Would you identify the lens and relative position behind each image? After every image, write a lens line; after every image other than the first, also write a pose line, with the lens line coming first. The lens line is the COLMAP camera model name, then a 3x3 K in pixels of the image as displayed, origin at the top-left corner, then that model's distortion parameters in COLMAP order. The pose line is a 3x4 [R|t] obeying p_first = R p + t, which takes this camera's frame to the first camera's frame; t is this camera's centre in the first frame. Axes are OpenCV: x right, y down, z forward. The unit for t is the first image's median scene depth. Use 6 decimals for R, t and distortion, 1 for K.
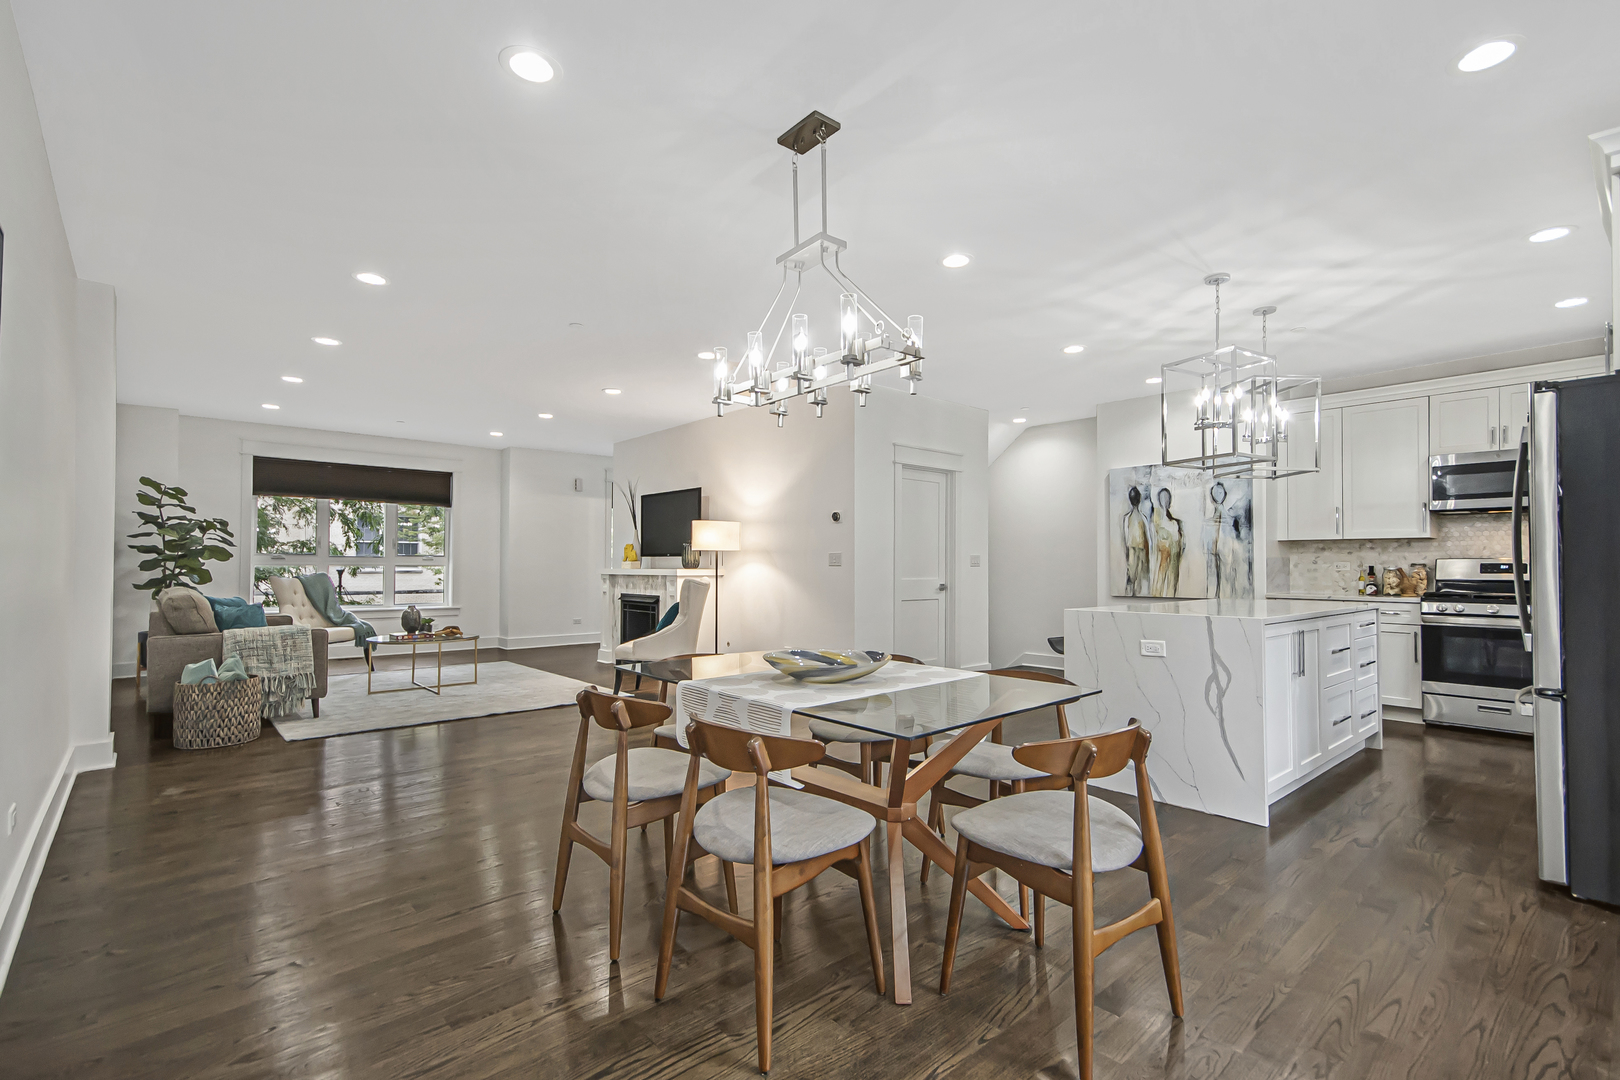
lens RADIAL K [[739.5, 0, 816.1], [0, 739.5, 556.3], [0, 0, 1]] dist [0.036870, -0.000502]
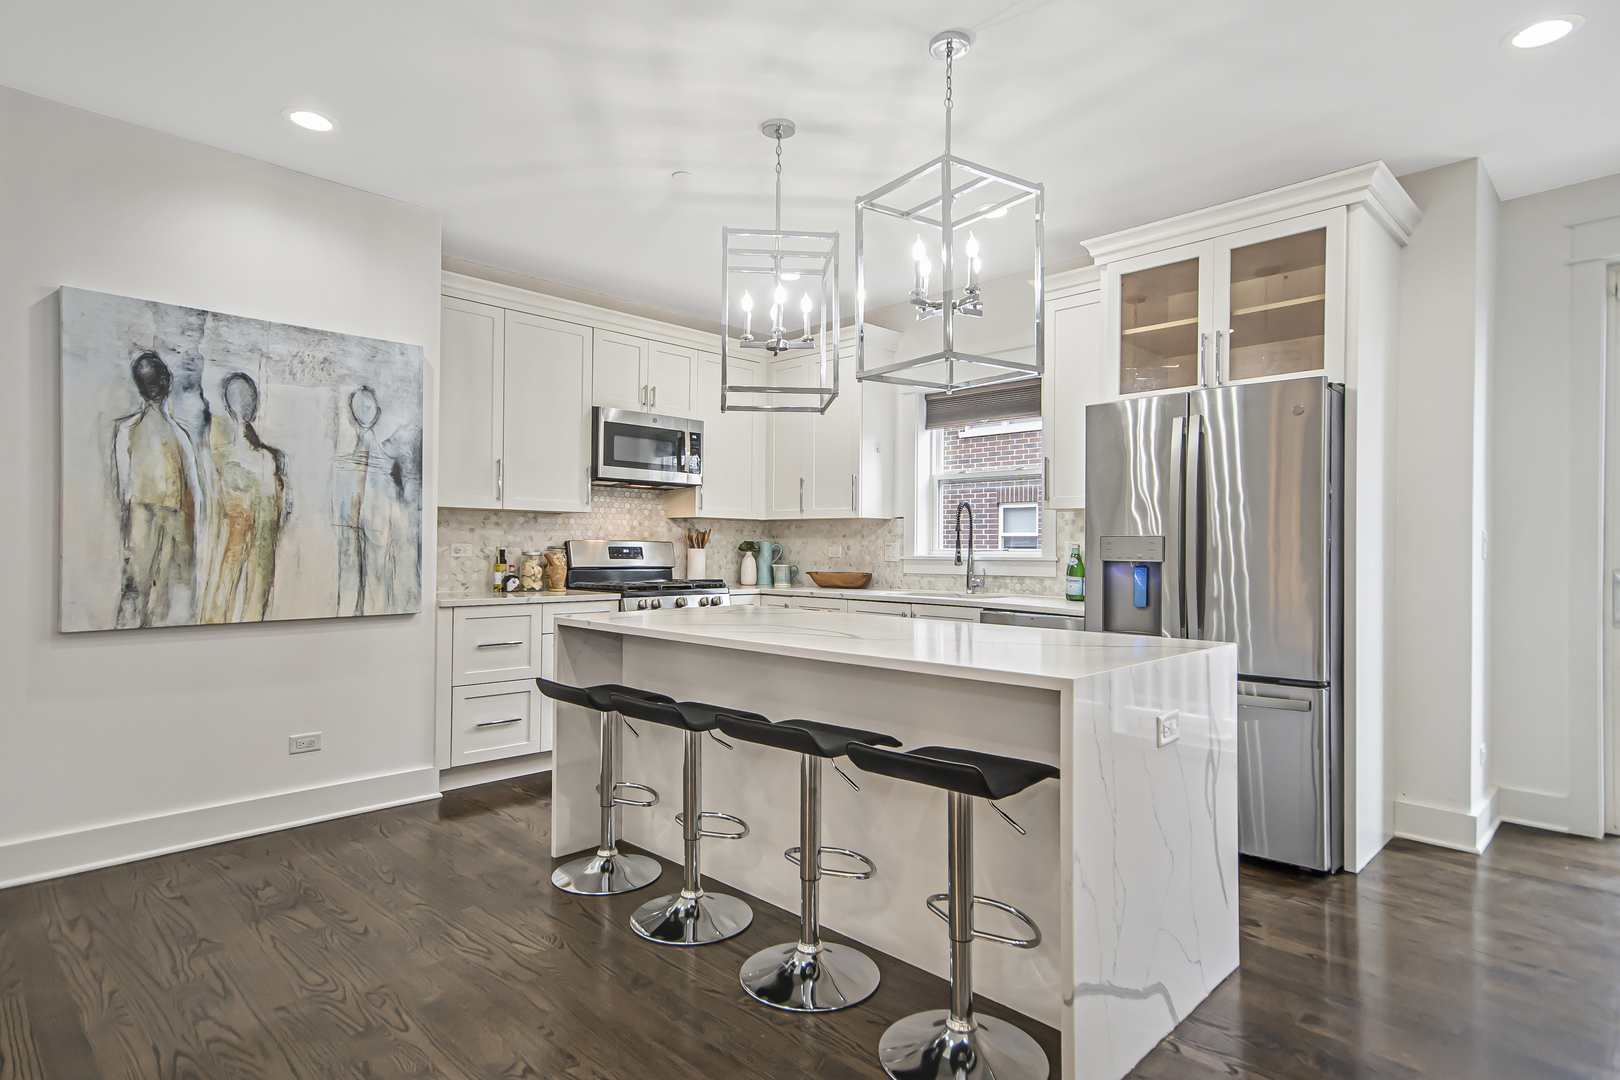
lens RADIAL K [[863.5, 0, 813.7], [0, 863.5, 538.7], [0, 0, 1]] dist [0.035164, 0.007539]
pose [[-0.069350, 0.006175, 0.997573, -0.073786], [-0.019702, 0.999777, -0.007558, 0.003097], [-0.997398, -0.020178, -0.069213, 0.738179]]
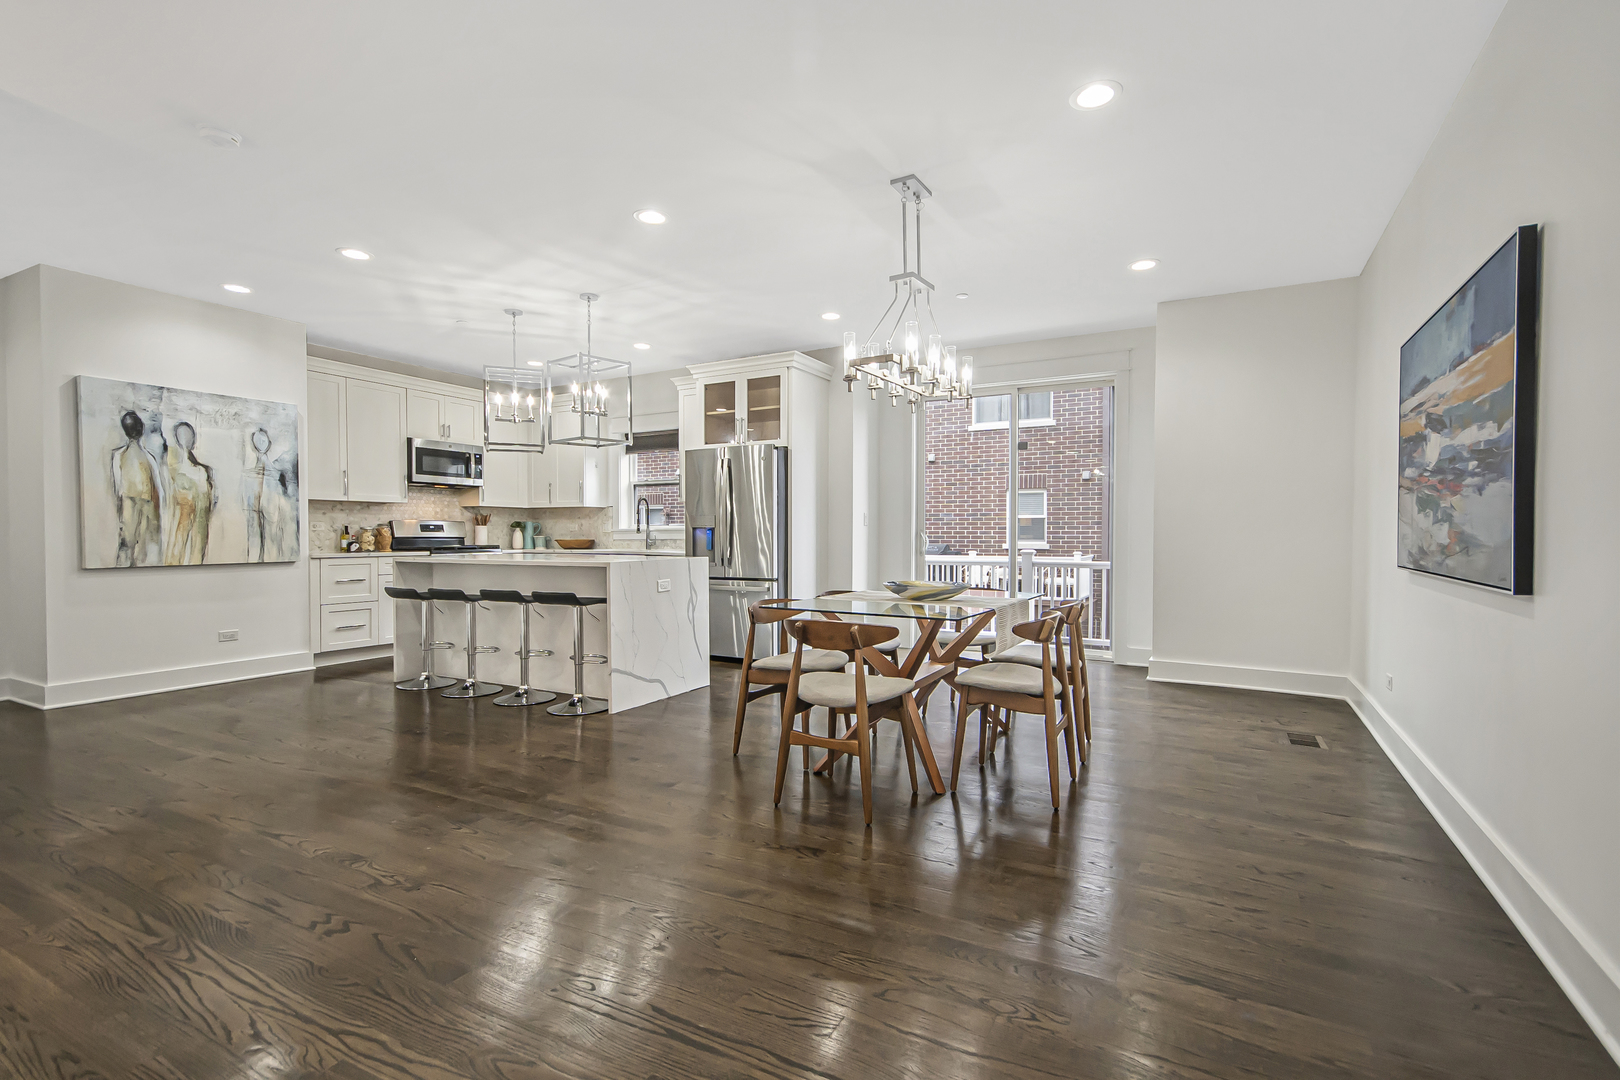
lens RADIAL K [[739.5, 0, 812.8], [0, 739.5, 544.6], [0, 0, 1]] dist [0.036870, -0.000502]
pose [[-0.326233, -0.015786, 0.945158, -0.506117], [-0.010514, 0.999859, 0.013071, 0.017869], [-0.945231, -0.005673, -0.326353, 0.681679]]
